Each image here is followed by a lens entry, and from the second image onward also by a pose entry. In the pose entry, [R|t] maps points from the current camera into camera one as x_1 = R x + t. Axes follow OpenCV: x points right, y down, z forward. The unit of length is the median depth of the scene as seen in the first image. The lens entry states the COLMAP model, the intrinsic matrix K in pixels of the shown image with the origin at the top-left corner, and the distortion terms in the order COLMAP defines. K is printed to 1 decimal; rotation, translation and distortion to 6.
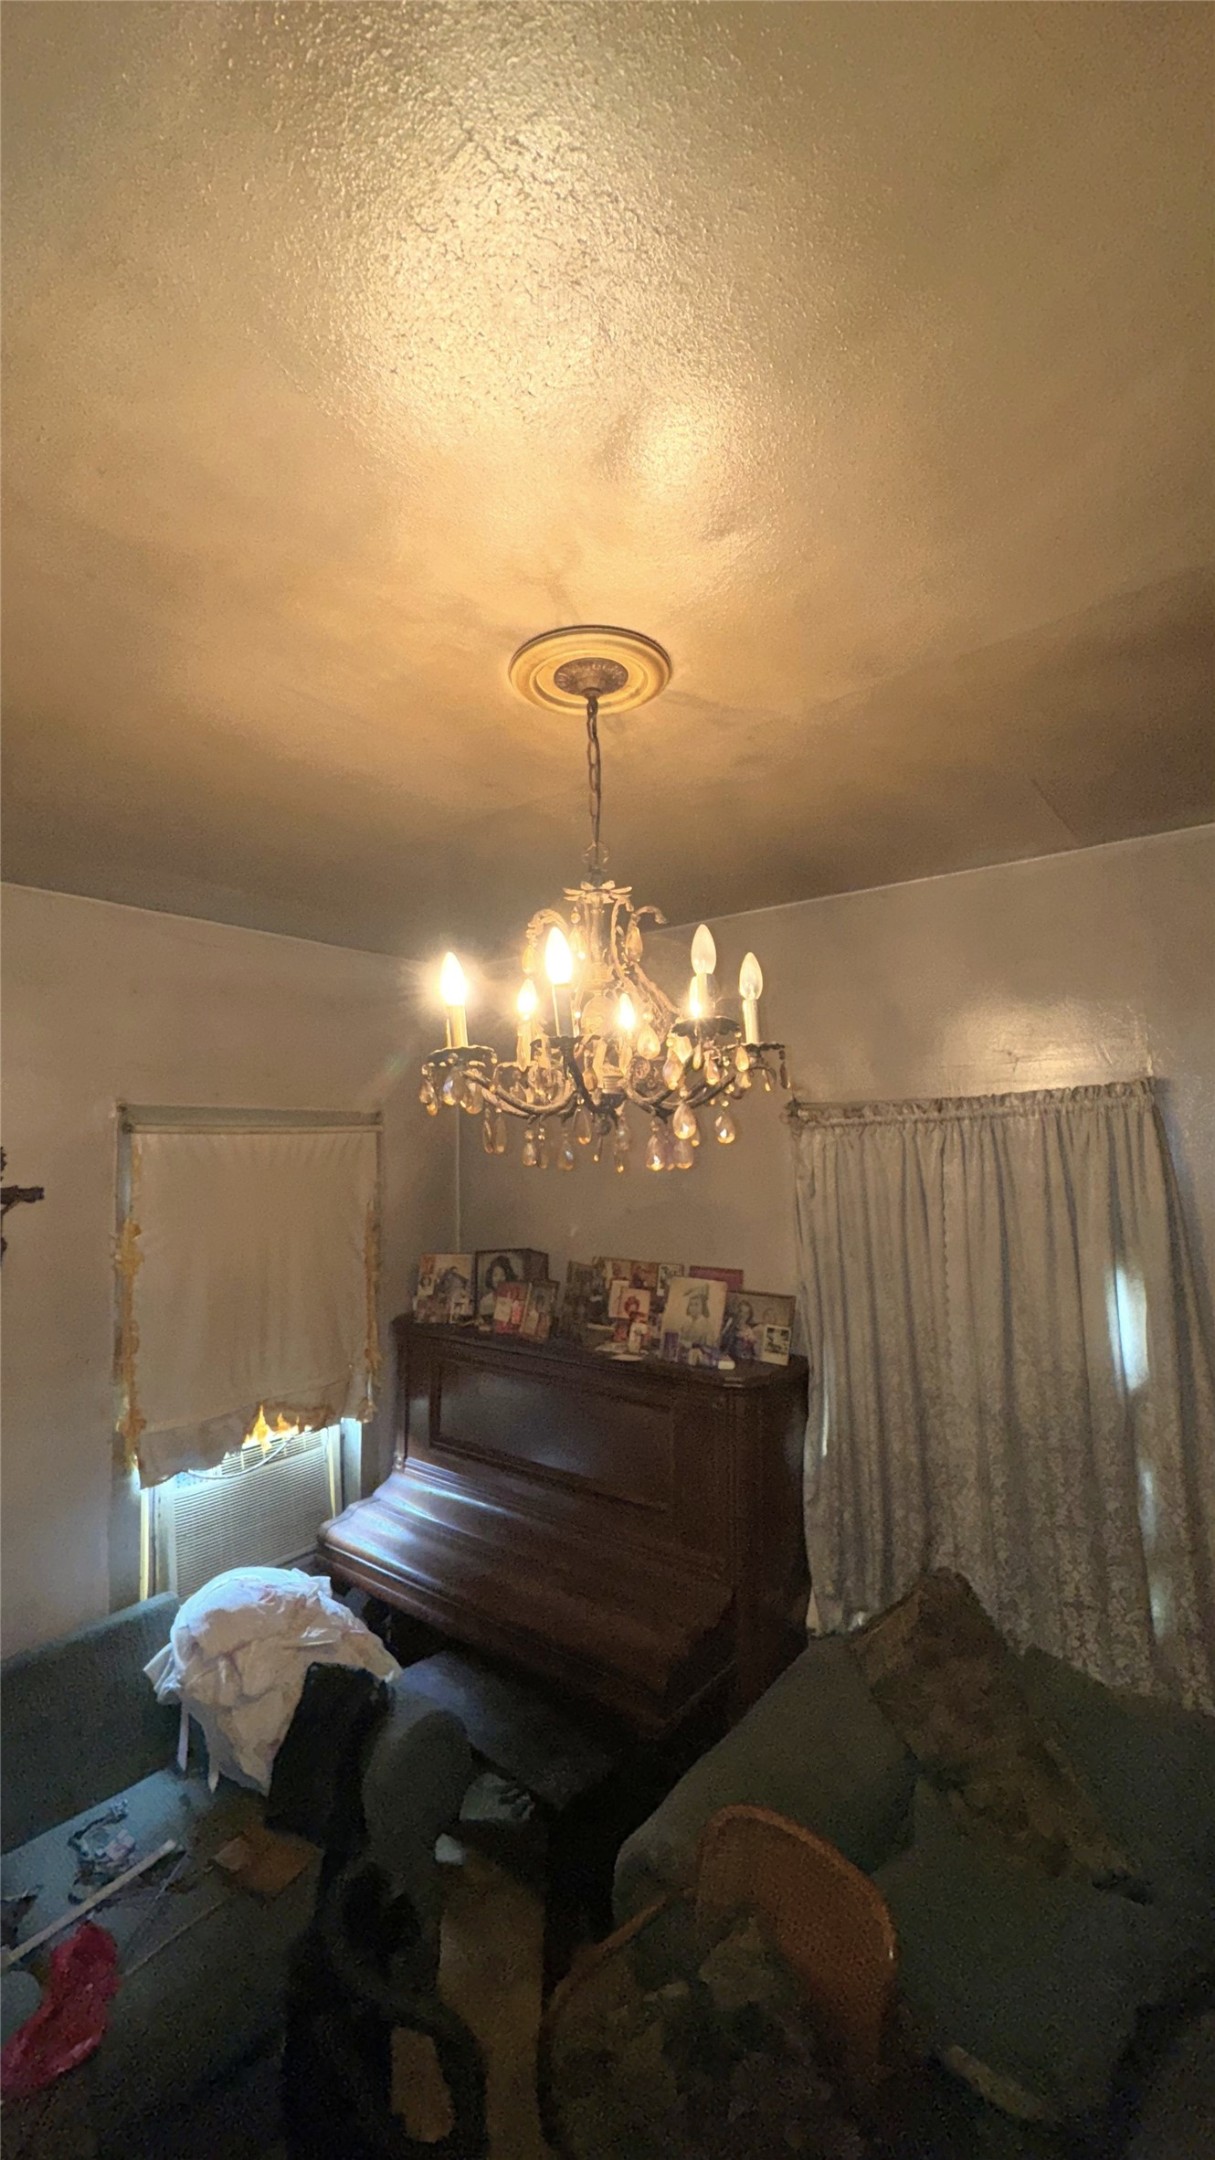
lens RADIAL K [[874.8, 0, 599.1], [0, 874.8, 1079.3], [0, 0, 1]] dist [0.009139, -0.000657]
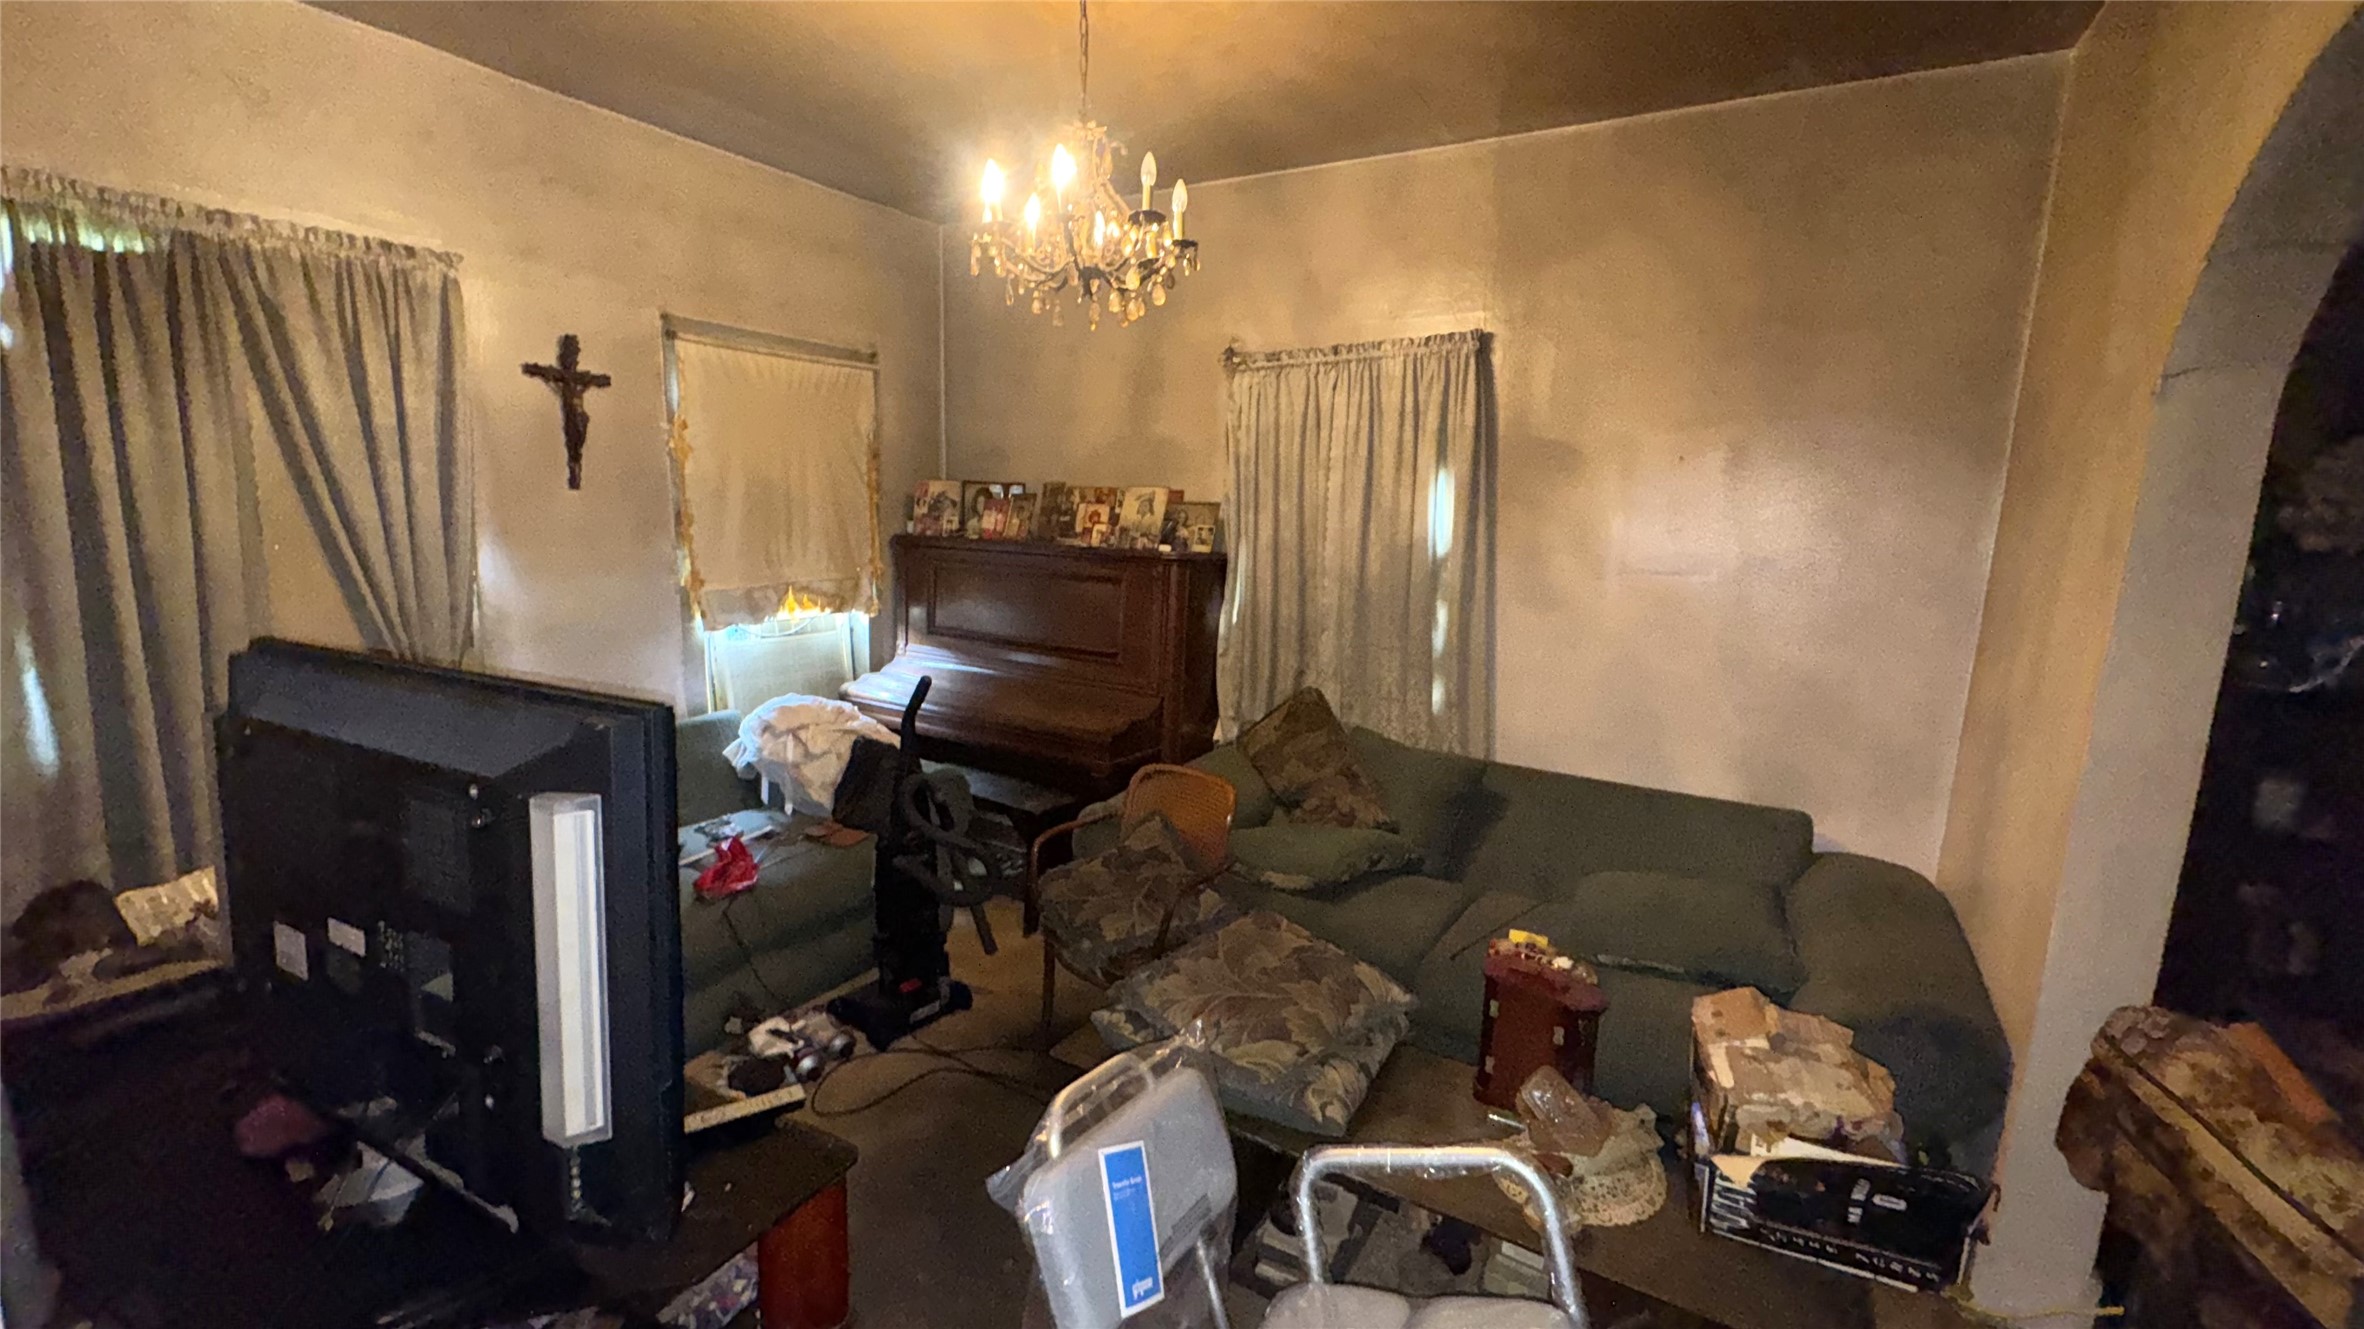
lens RADIAL K [[957.4, 0, 1173.8], [0, 957.4, 654.3], [0, 0, 1]] dist [0.009139, -0.000657]
pose [[0.992083, 0.021765, 0.123686, -0.017279], [-0.050103, 0.971688, 0.230892, 0.142660], [-0.115159, -0.235261, 0.965086, -0.430673]]
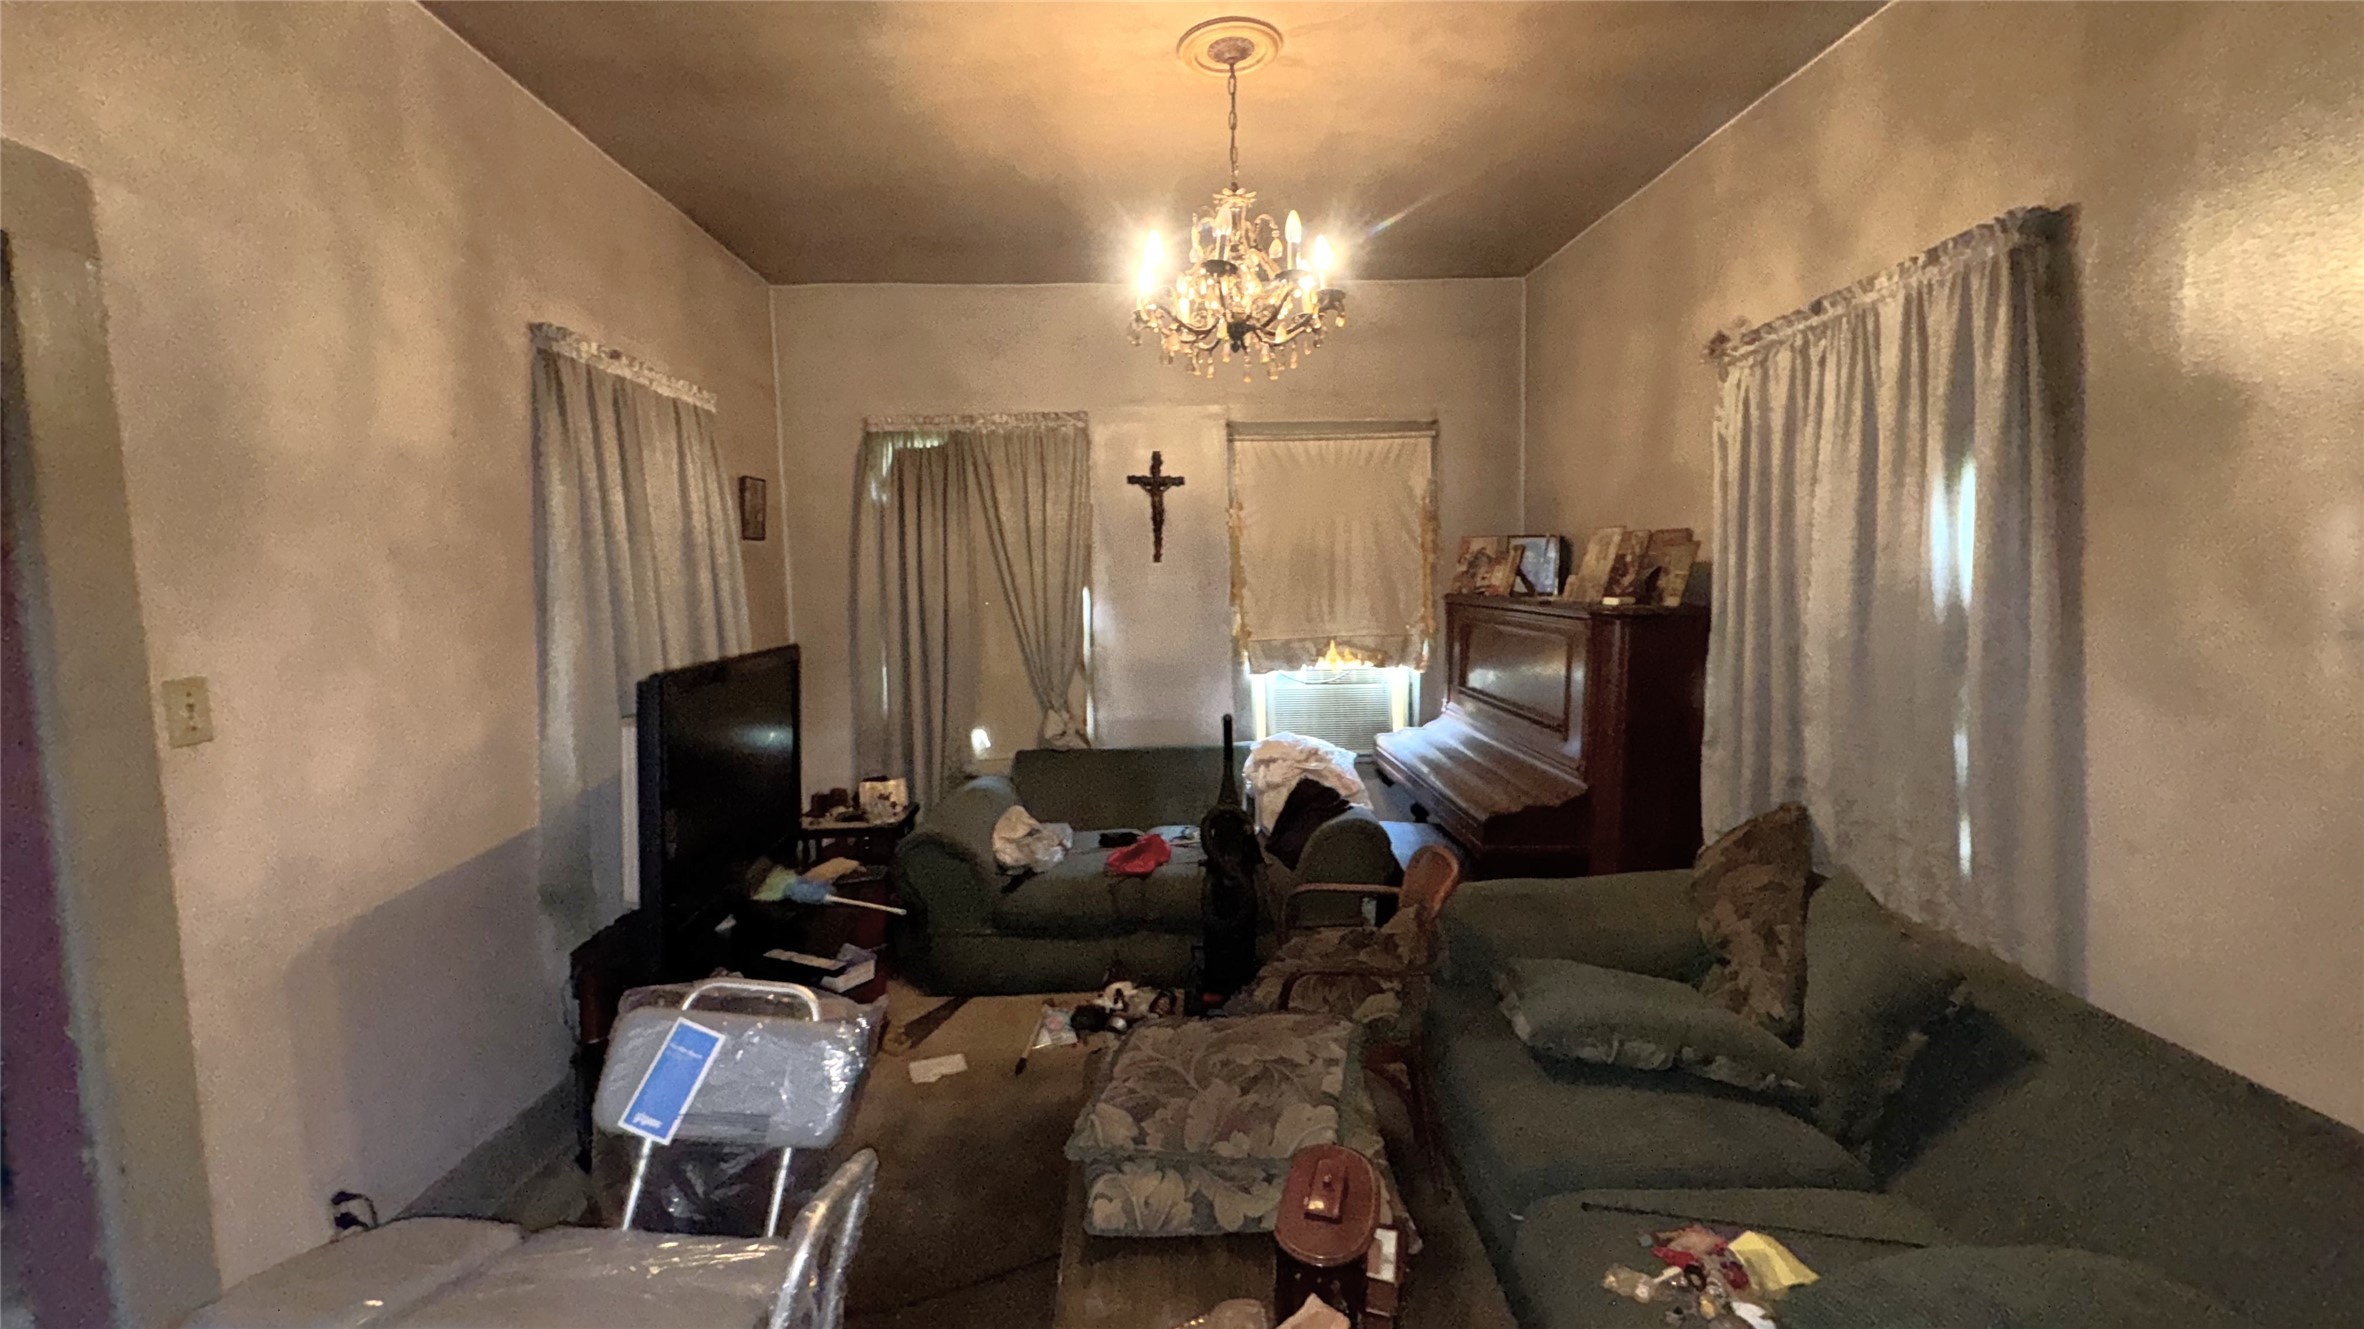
lens RADIAL K [[957.4, 0, 1194.8], [0, 957.4, 660.8], [0, 0, 1]] dist [0.009139, -0.000657]
pose [[0.653459, 0.071458, -0.753581, 0.688920], [0.068346, 0.985898, 0.152753, 0.178633], [0.753870, -0.151322, 0.639361, -0.150341]]
